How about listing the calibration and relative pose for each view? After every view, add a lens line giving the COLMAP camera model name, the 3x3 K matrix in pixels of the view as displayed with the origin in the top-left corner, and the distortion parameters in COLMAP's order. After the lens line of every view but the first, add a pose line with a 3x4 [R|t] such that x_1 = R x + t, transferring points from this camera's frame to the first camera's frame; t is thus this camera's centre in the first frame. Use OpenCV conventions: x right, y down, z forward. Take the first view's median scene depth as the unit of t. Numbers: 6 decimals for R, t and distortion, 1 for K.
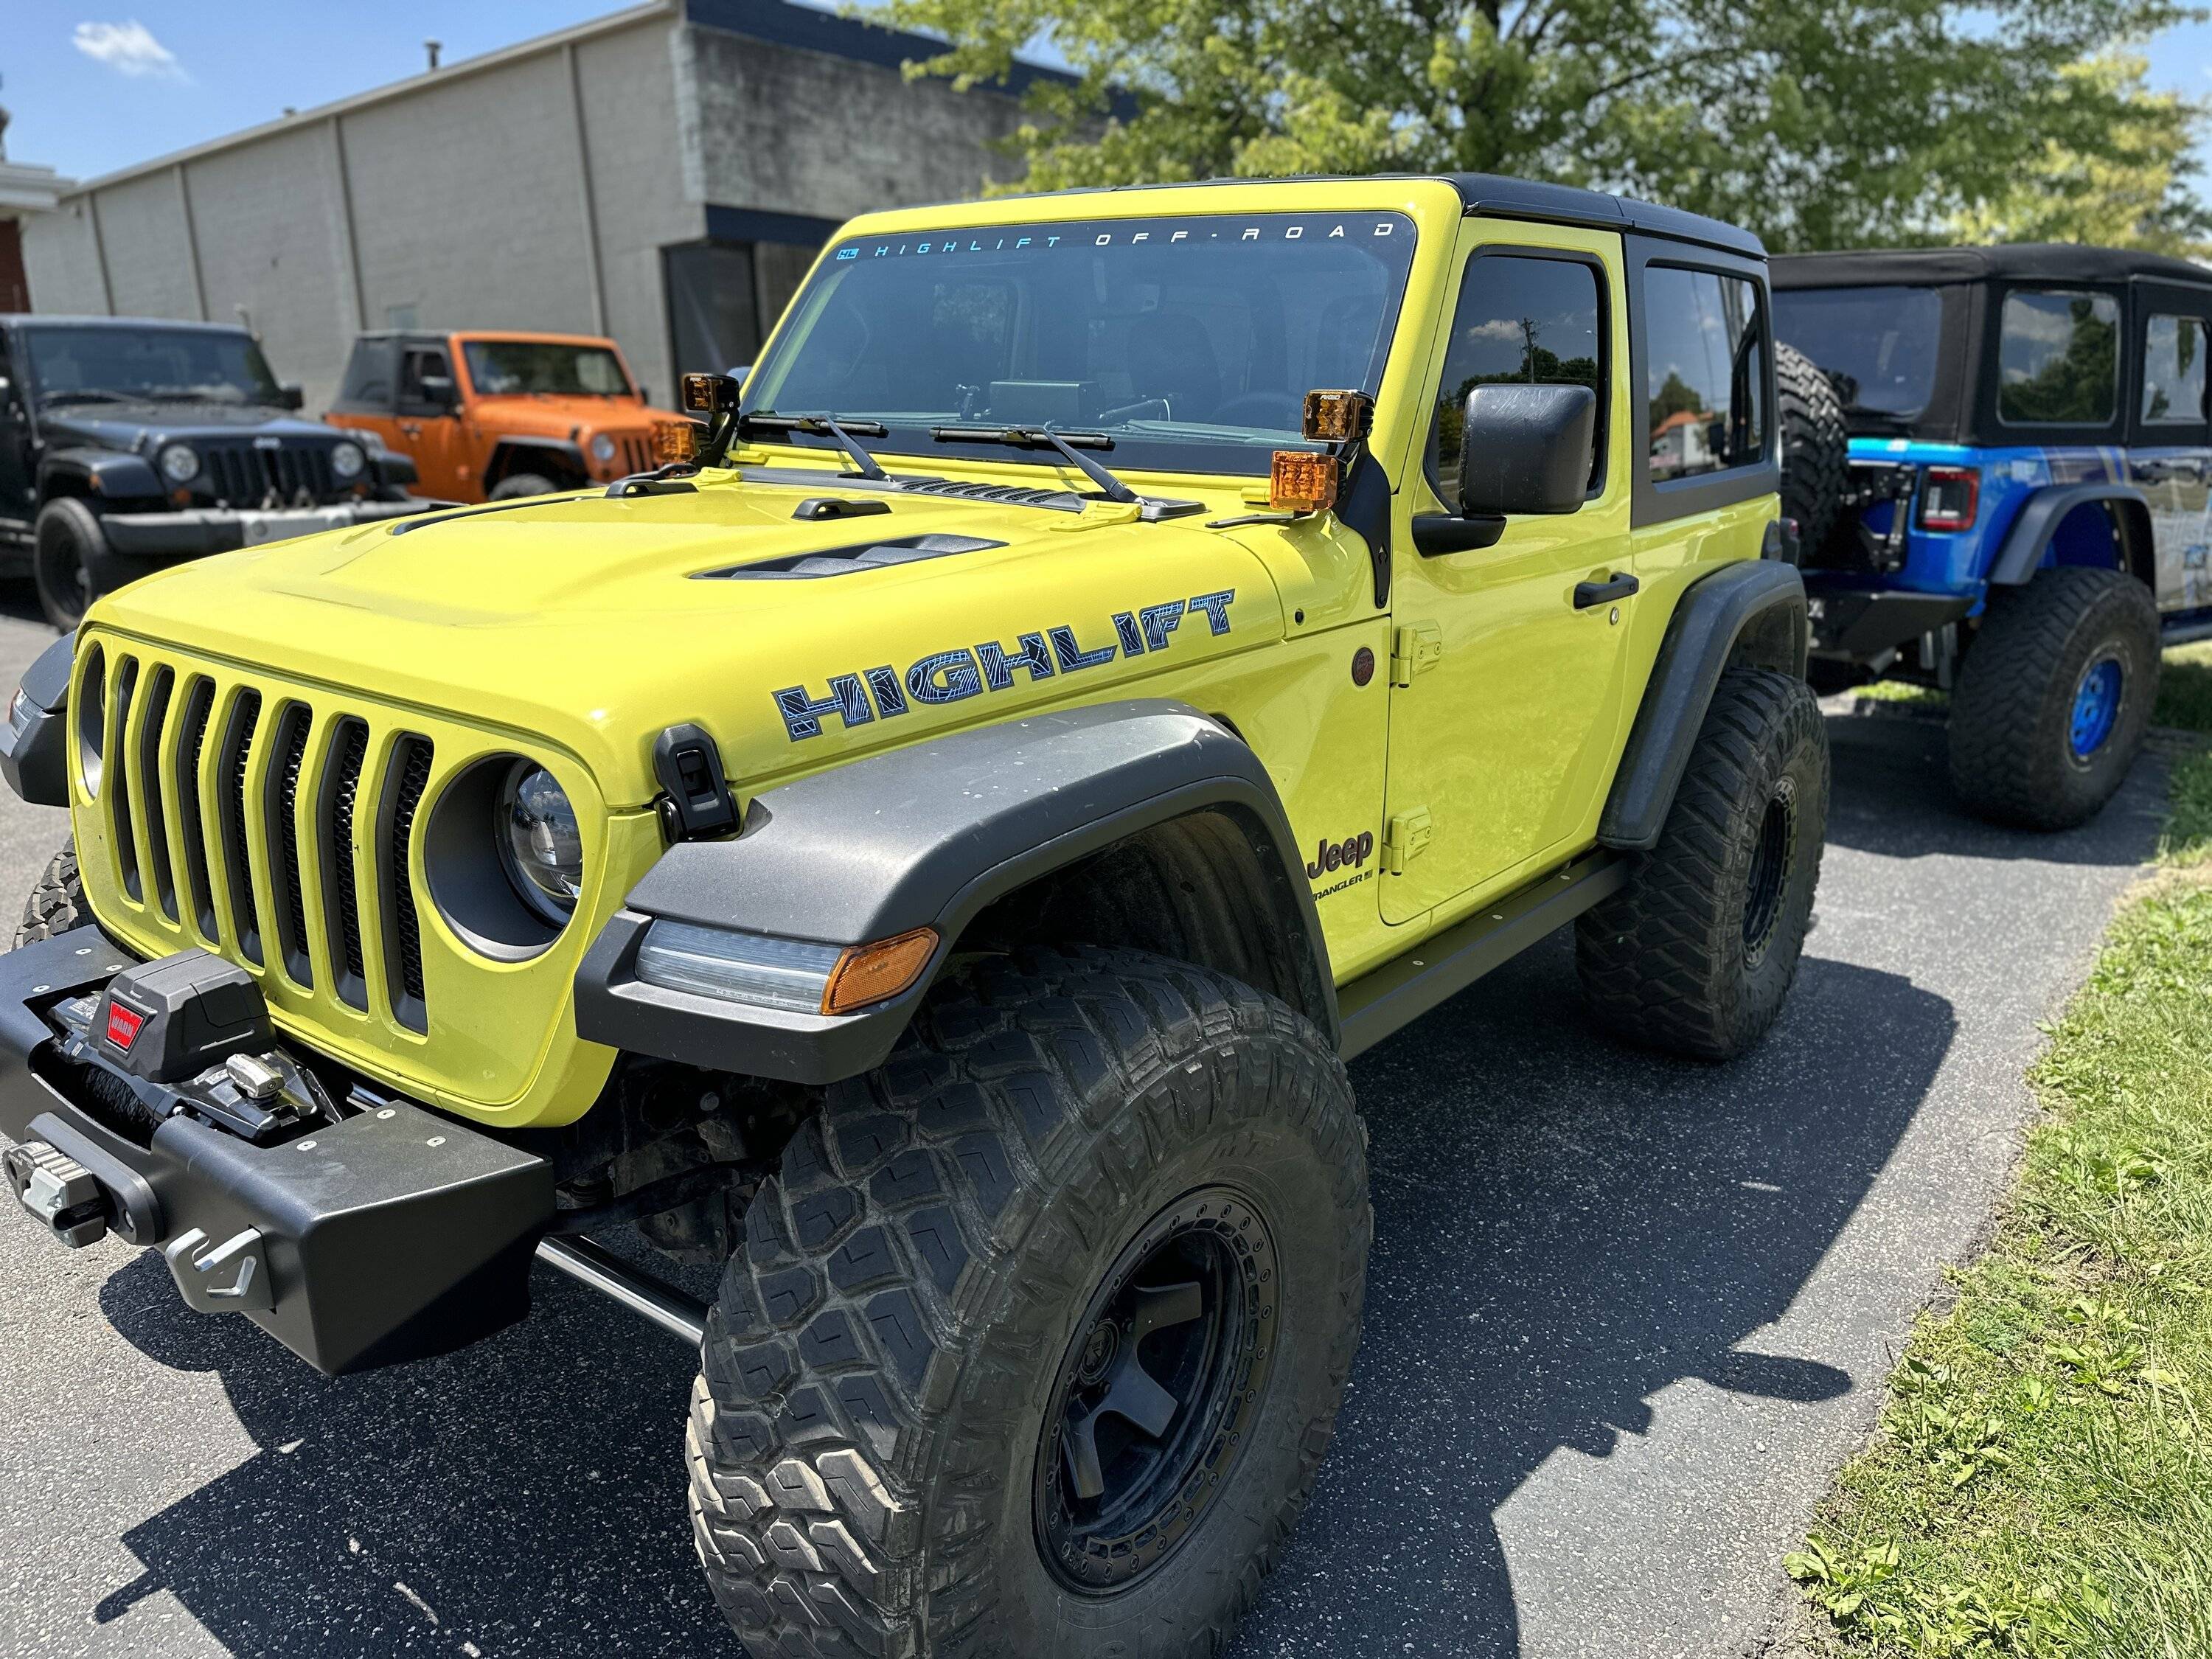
lens RADIAL K [[1544.4, 0, 1103.6], [0, 1544.4, 812.7], [0, 0, 1]] dist [0.101138, -0.149235]
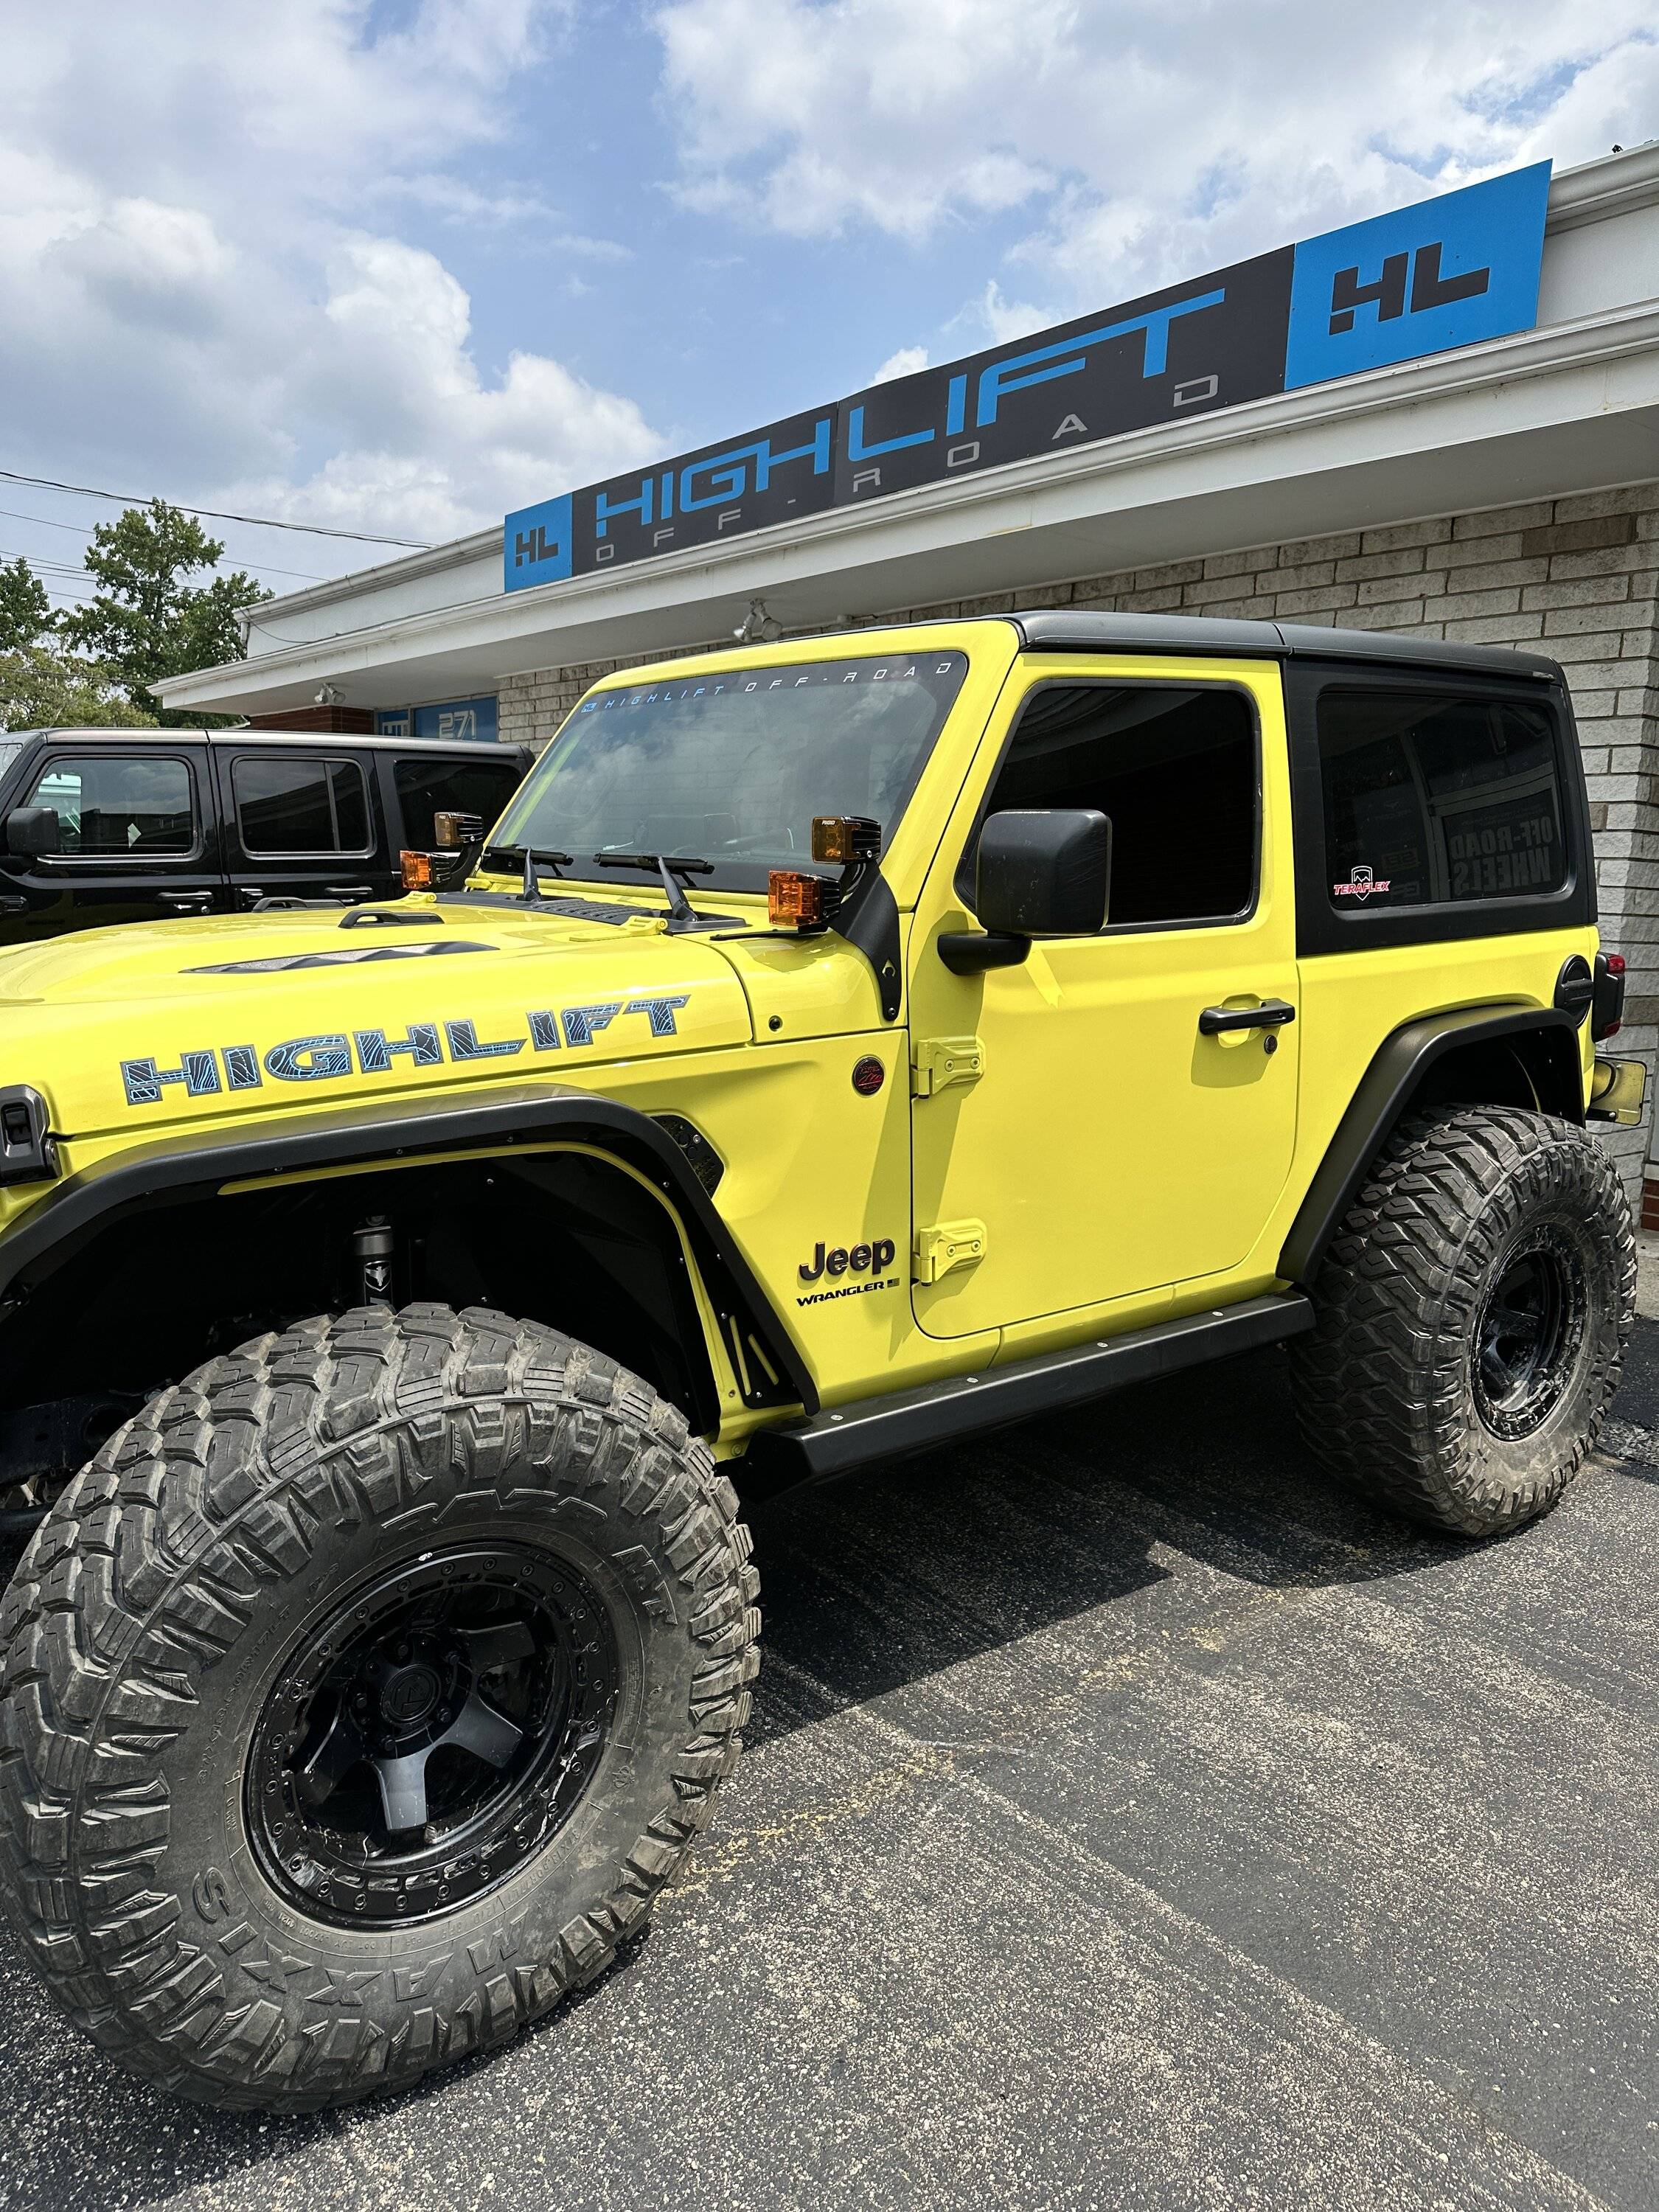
lens RADIAL K [[1544.4, 0, 818.6], [0, 1544.4, 1089.5], [0, 0, 1]] dist [0.101138, -0.149235]
pose [[0.964081, 0.034199, -0.263396, 0.456958], [-0.062101, 0.993213, -0.098344, 0.019319], [0.258245, 0.111169, 0.959662, 0.012043]]
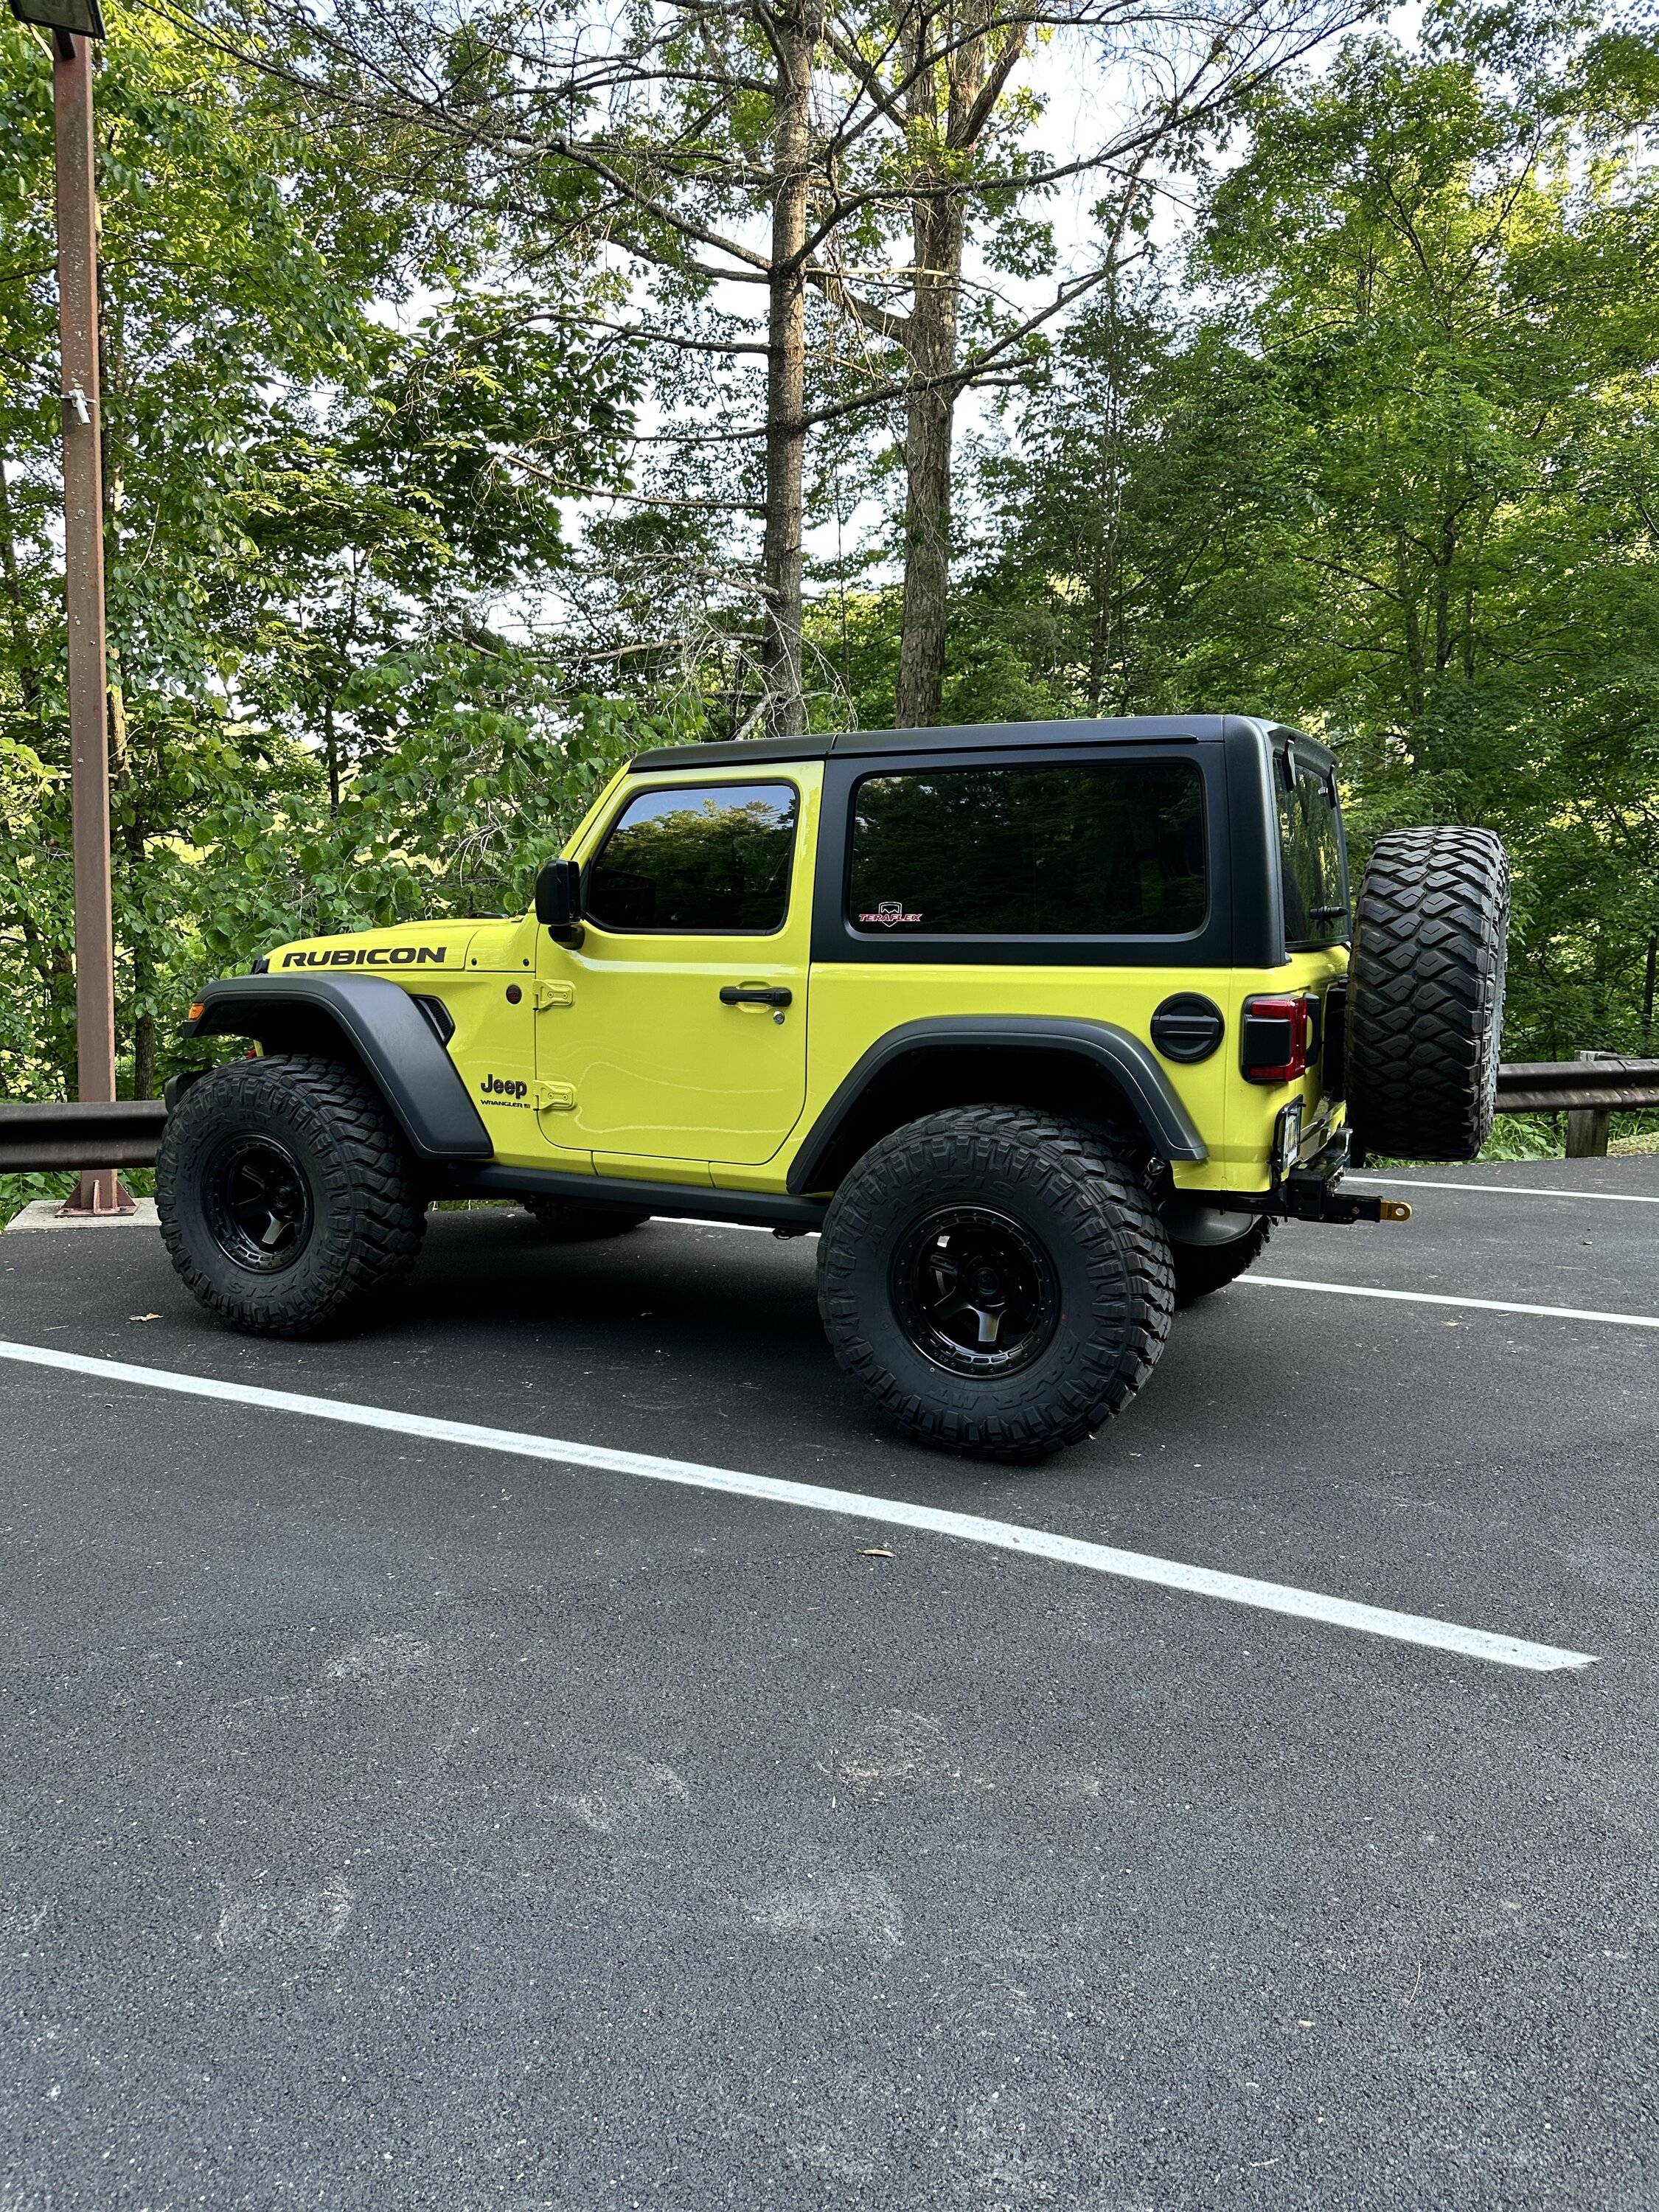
lens RADIAL K [[1544.4, 0, 818.6], [0, 1544.4, 1089.5], [0, 0, 1]] dist [0.101138, -0.149235]
pose [[0.196019, 0.088086, -0.976636, 2.533494], [-0.288140, 0.957164, 0.028498, -0.166582], [0.937311, 0.275821, 0.213003, 1.099395]]
